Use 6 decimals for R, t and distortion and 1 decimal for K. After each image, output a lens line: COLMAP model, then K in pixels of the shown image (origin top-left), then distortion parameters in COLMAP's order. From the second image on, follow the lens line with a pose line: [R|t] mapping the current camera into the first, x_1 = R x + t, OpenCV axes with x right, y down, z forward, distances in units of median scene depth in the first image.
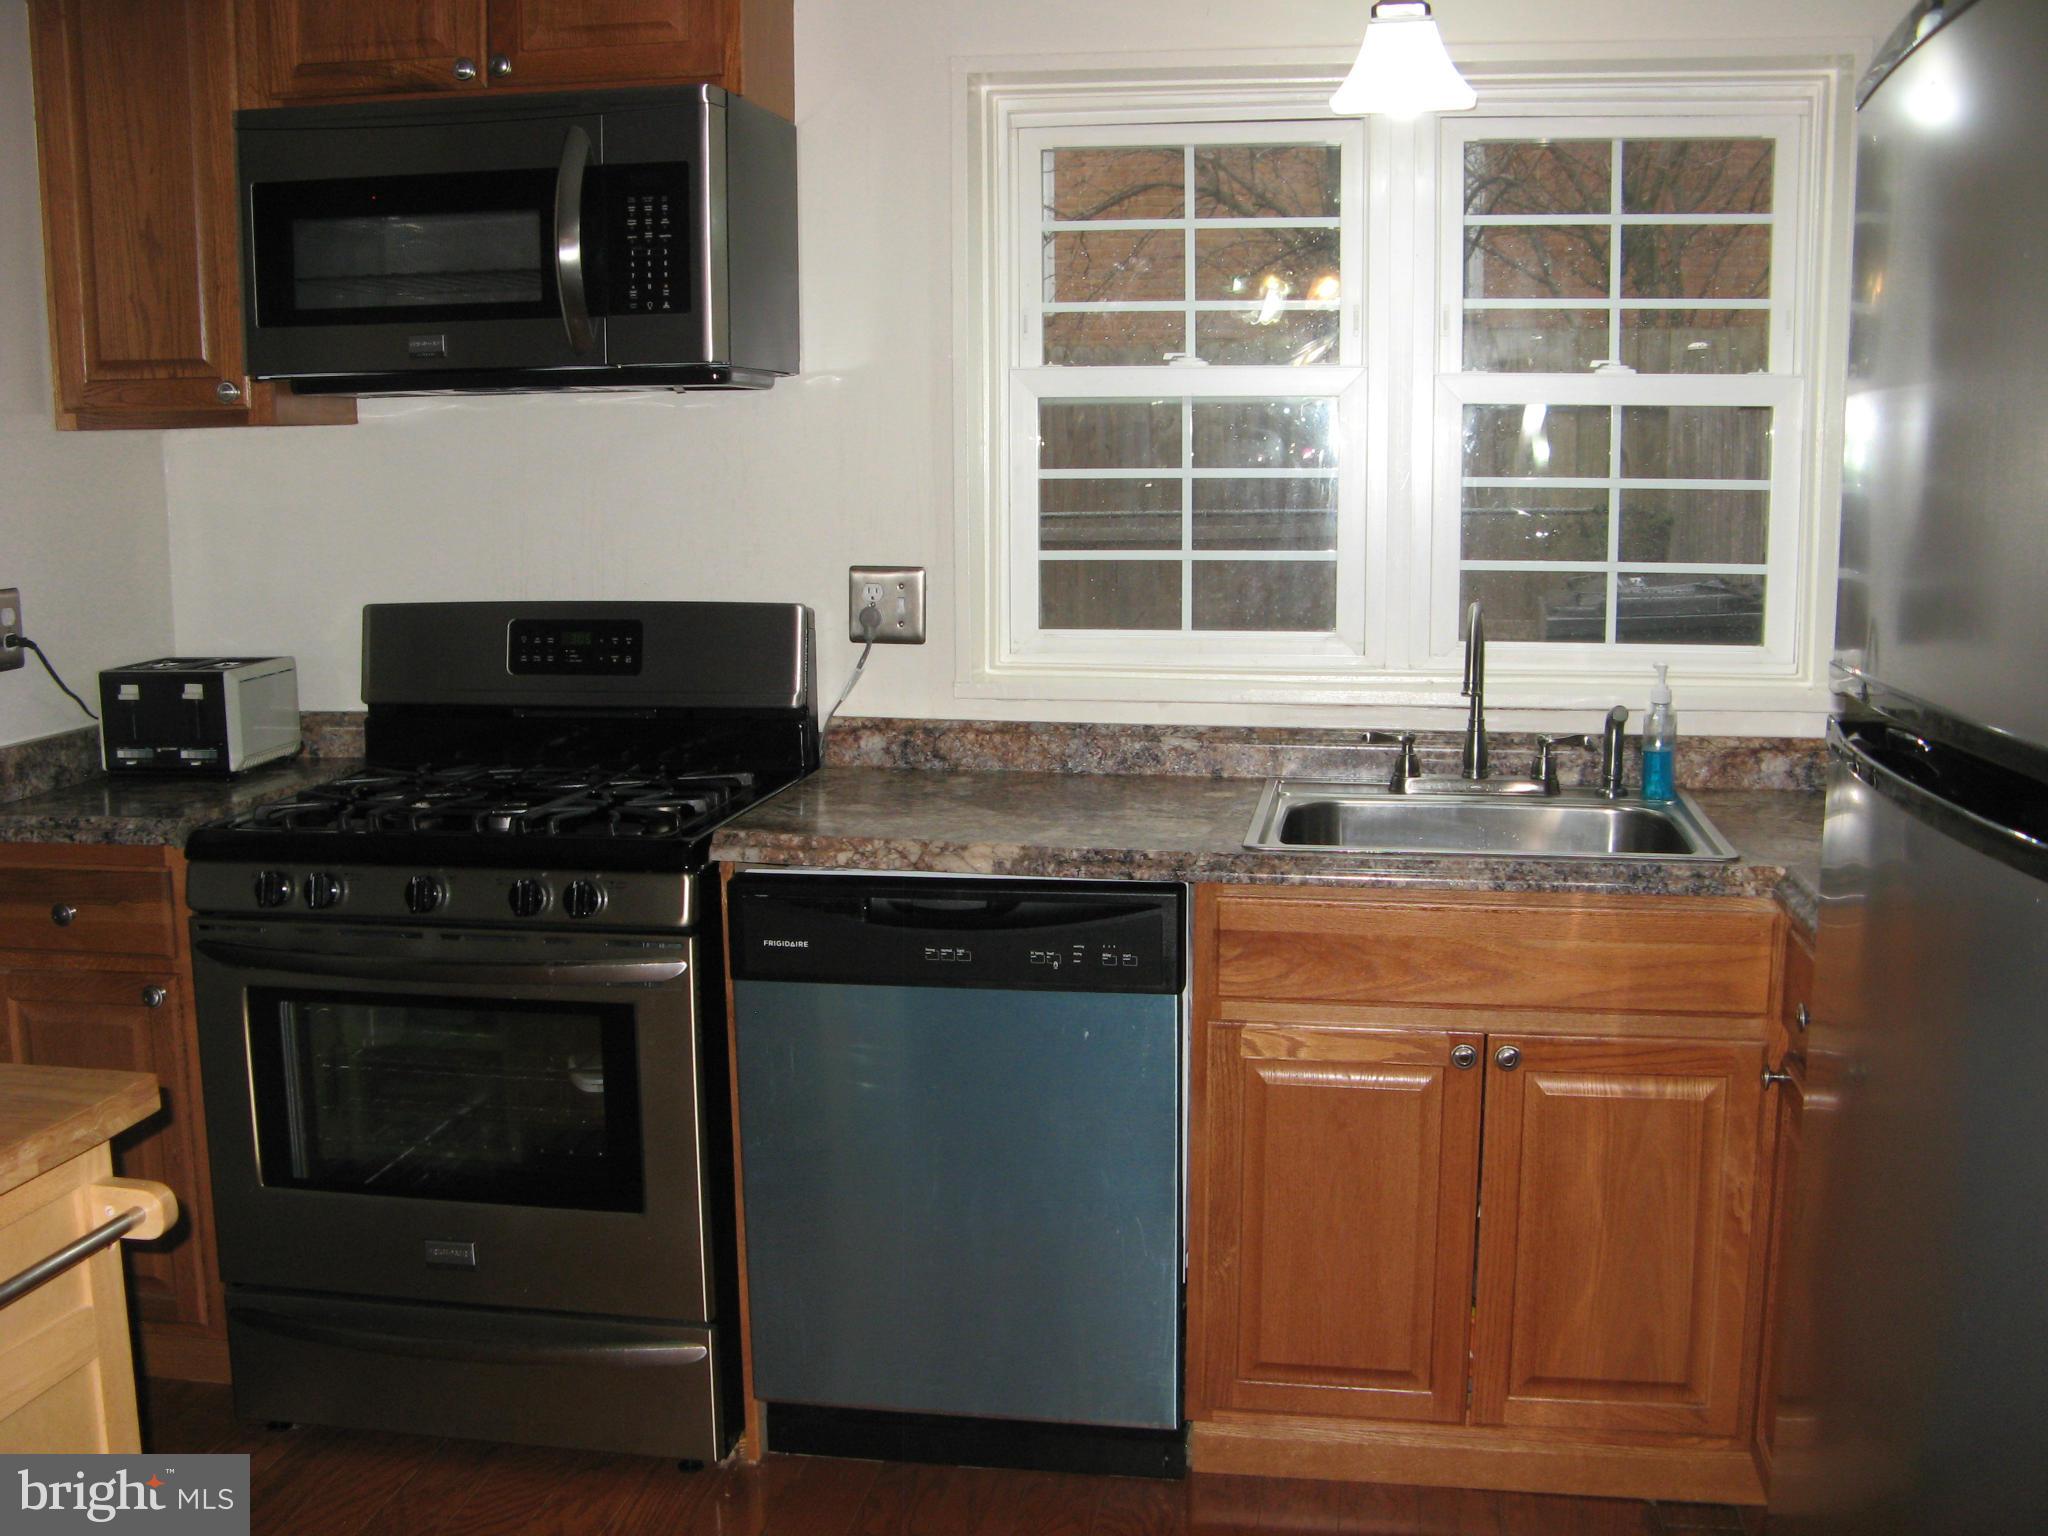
lens RADIAL K [[2109.4, 0, 1021.4], [0, 2109.4, 799.9], [0, 0, 1]] dist [-0.188722, 0.187987]
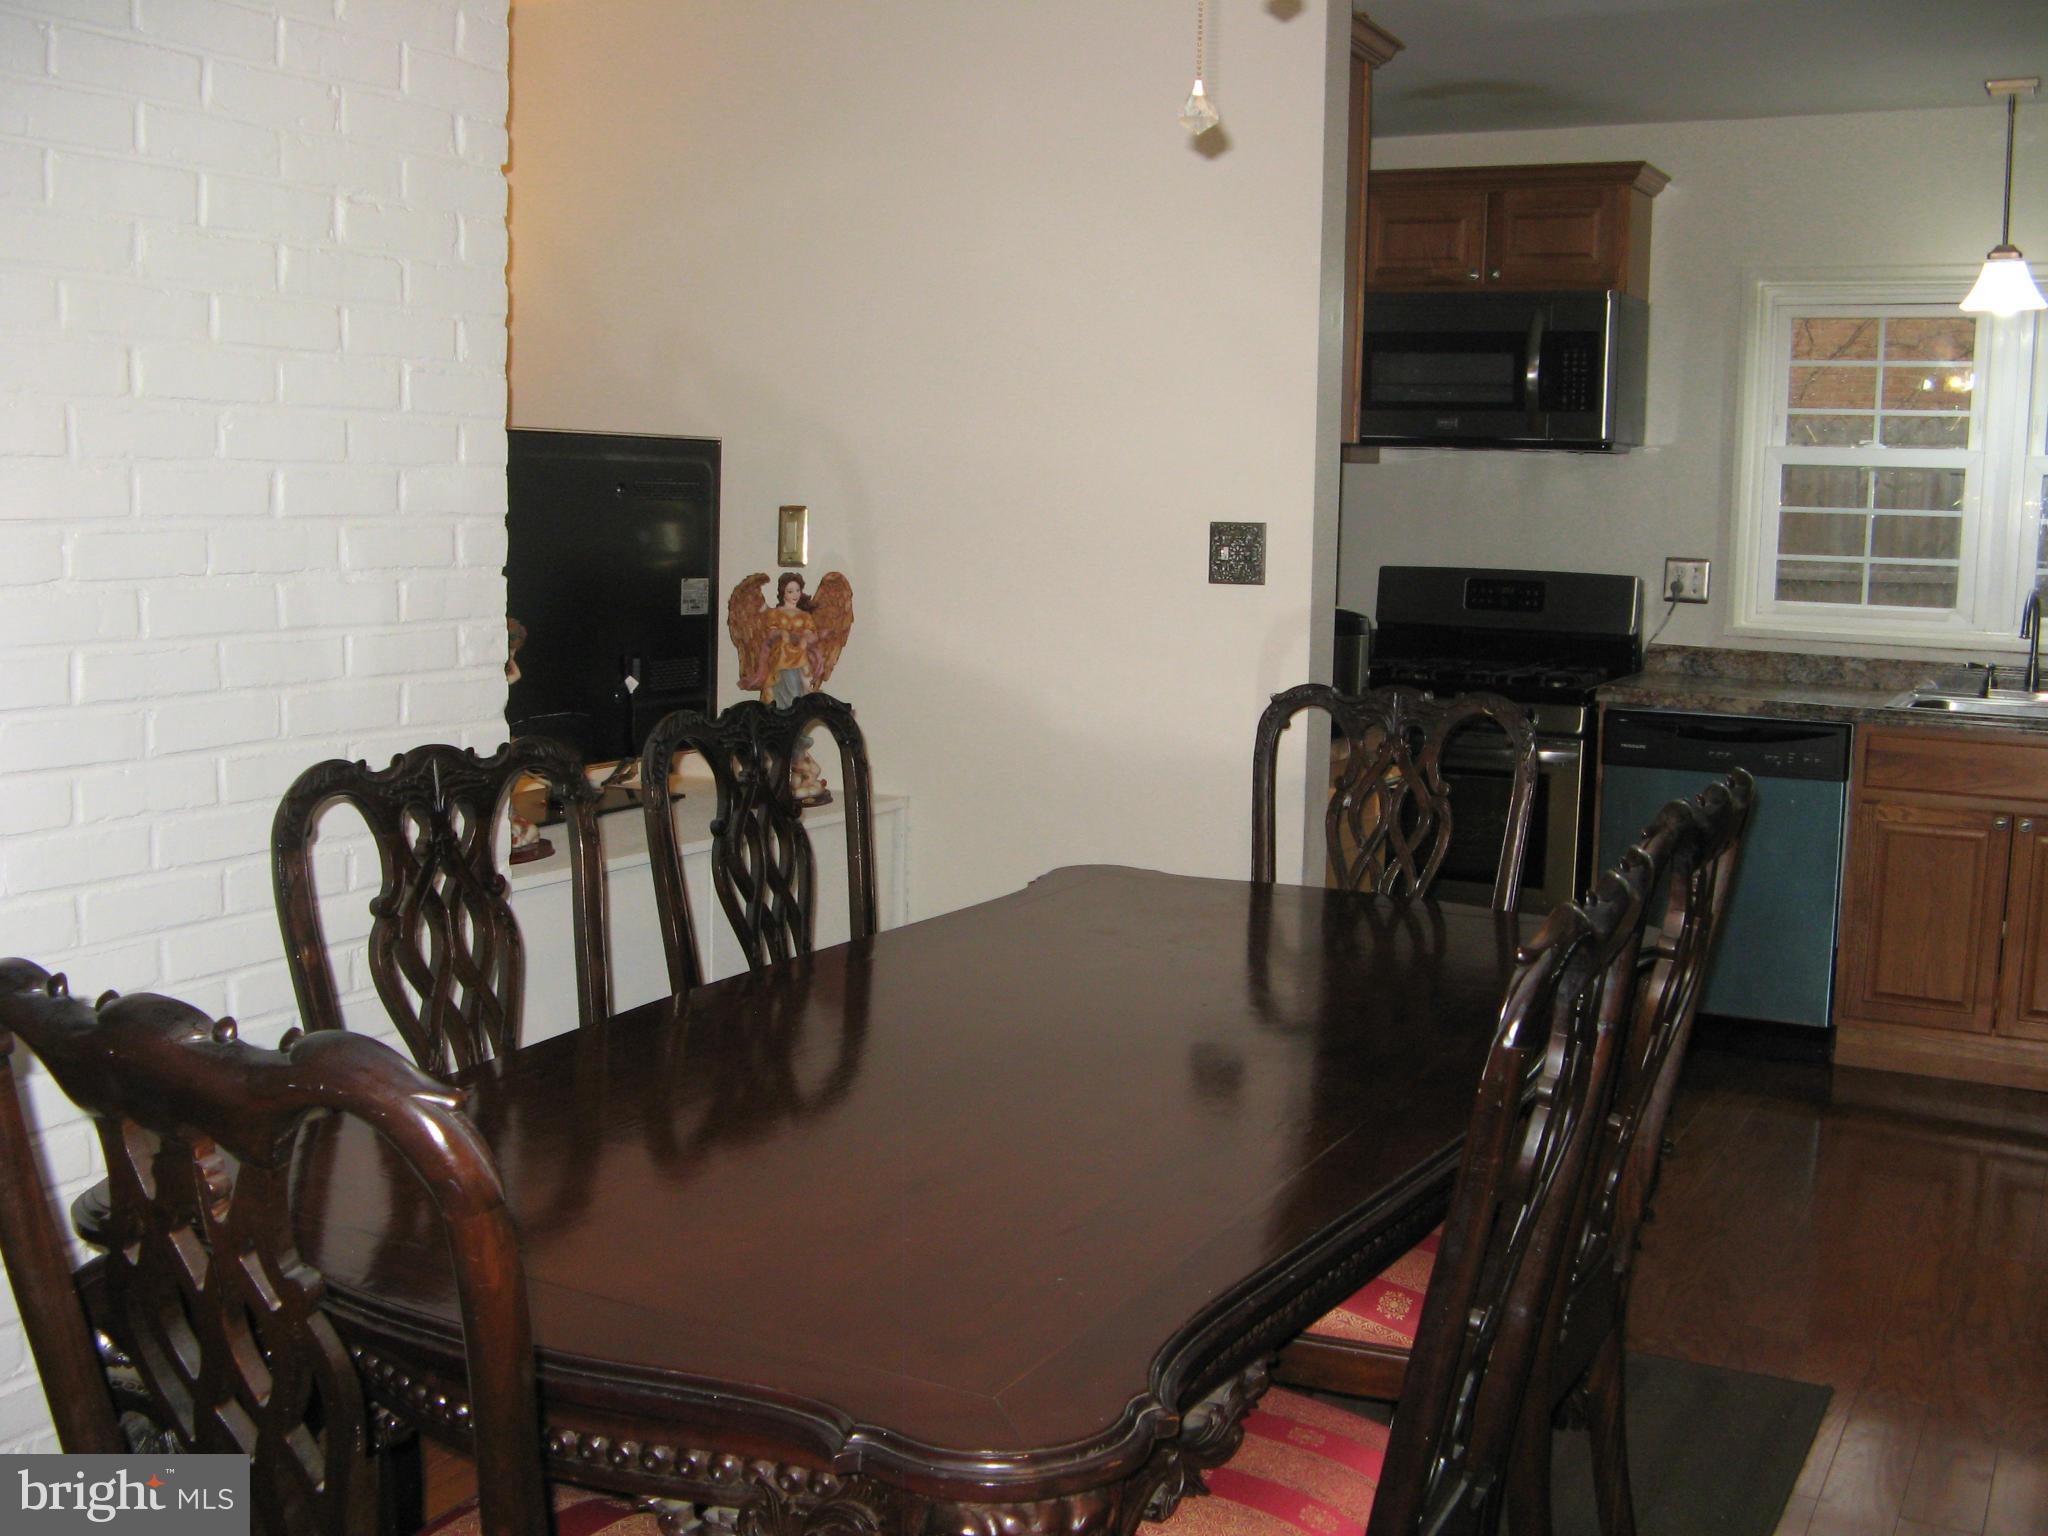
lens RADIAL K [[2109.4, 0, 1021.4], [0, 2109.4, 799.9], [0, 0, 1]] dist [-0.188722, 0.187987]
pose [[0.946803, 0.067723, -0.314608, -0.038024], [-0.074667, 0.997158, -0.010060, 0.161899], [0.313032, 0.033016, 0.949168, -0.871182]]
